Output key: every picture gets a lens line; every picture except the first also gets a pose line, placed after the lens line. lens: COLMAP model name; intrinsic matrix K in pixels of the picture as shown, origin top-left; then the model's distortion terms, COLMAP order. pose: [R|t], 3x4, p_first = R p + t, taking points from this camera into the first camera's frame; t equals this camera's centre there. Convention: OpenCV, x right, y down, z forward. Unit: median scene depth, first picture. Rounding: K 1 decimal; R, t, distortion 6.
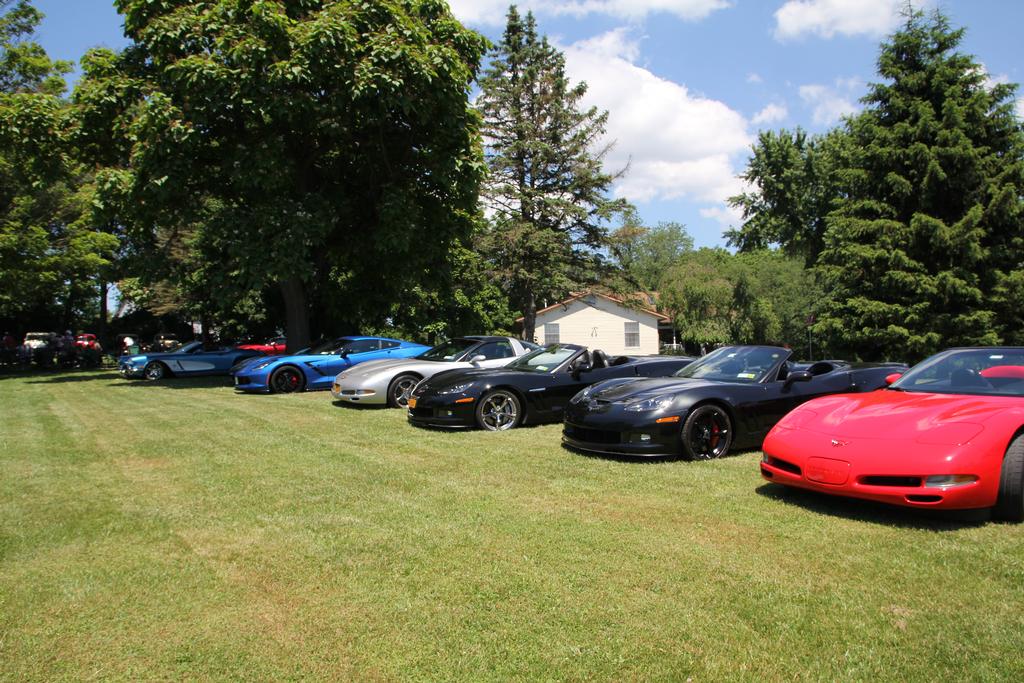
lens RADIAL K [[791.0, 0, 517.6], [0, 791.0, 354.5], [0, 0, 1]] dist [-0.145736, 0.115901]
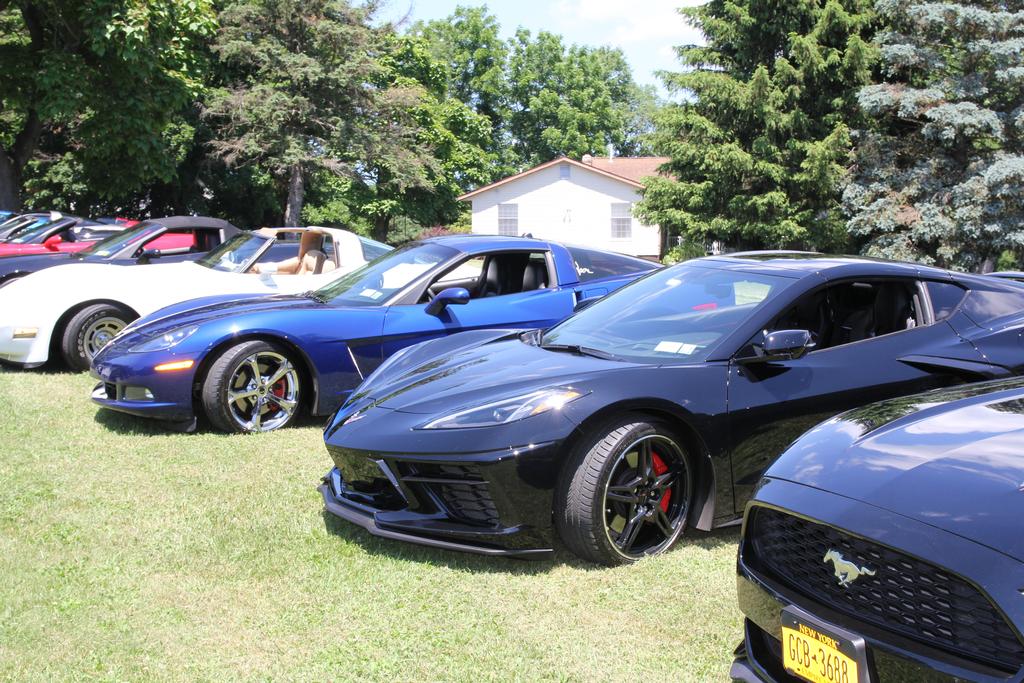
lens RADIAL K [[1365.9, 0, 512.0], [0, 1365.9, 341.5], [0, 0, 1]] dist [0.003622, 0.441436]
pose [[0.983872, 0.031493, -0.176078, 0.653233], [-0.020487, 0.997741, 0.063979, 0.015139], [0.177695, -0.059340, 0.982295, -0.528651]]
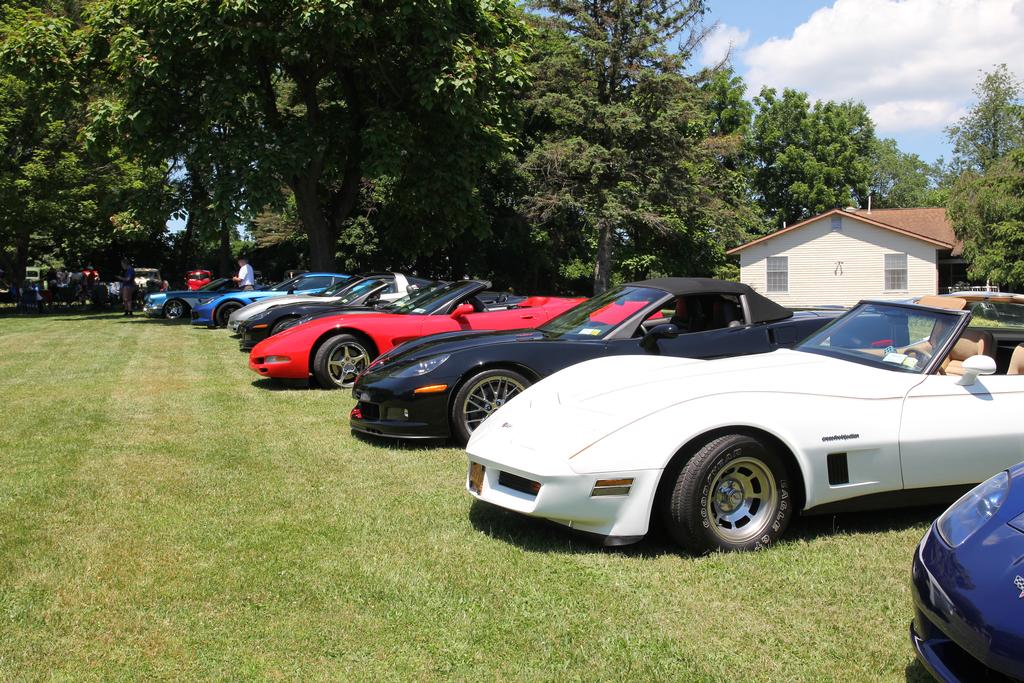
lens RADIAL K [[1228.7, 0, 532.4], [0, 1228.7, 337.1], [0, 0, 1]] dist [0.010629, 0.087977]
pose [[0.949683, 0.017958, -0.312696, 0.443255], [-0.009327, 0.999534, 0.029075, 0.008452], [0.313073, -0.024696, 0.949408, -0.305844]]
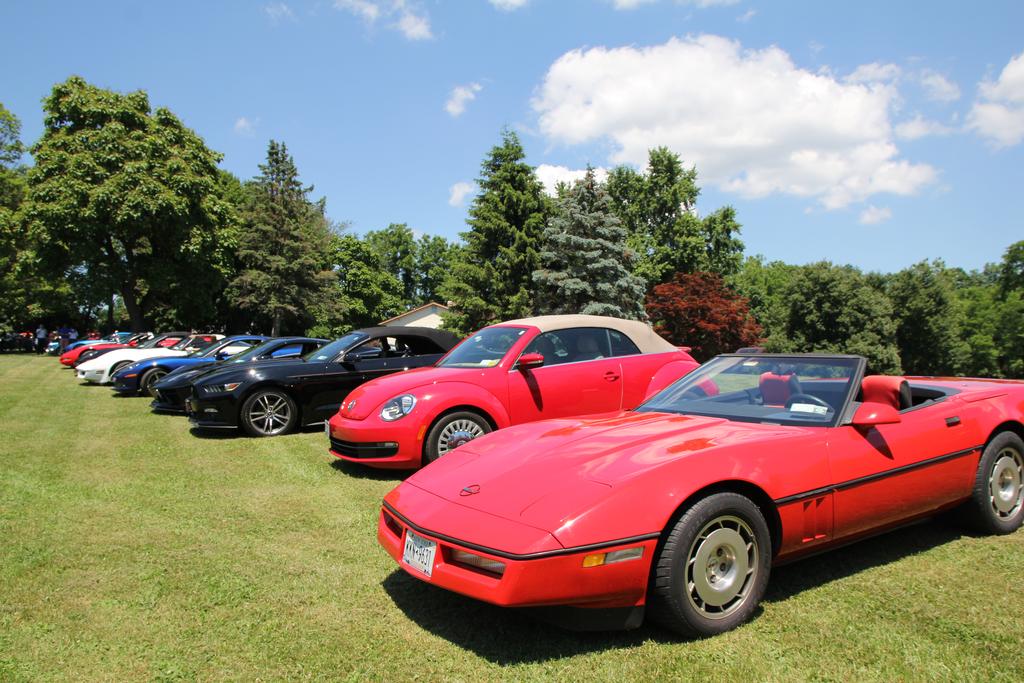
lens RADIAL K [[791.0, 0, 517.6], [0, 791.0, 354.5], [0, 0, 1]] dist [-0.145736, 0.115901]
pose [[0.994757, 0.008763, -0.101887, 0.919142], [-0.009072, 0.999956, -0.002577, 0.028244], [0.101860, 0.003488, 0.994793, -0.833327]]
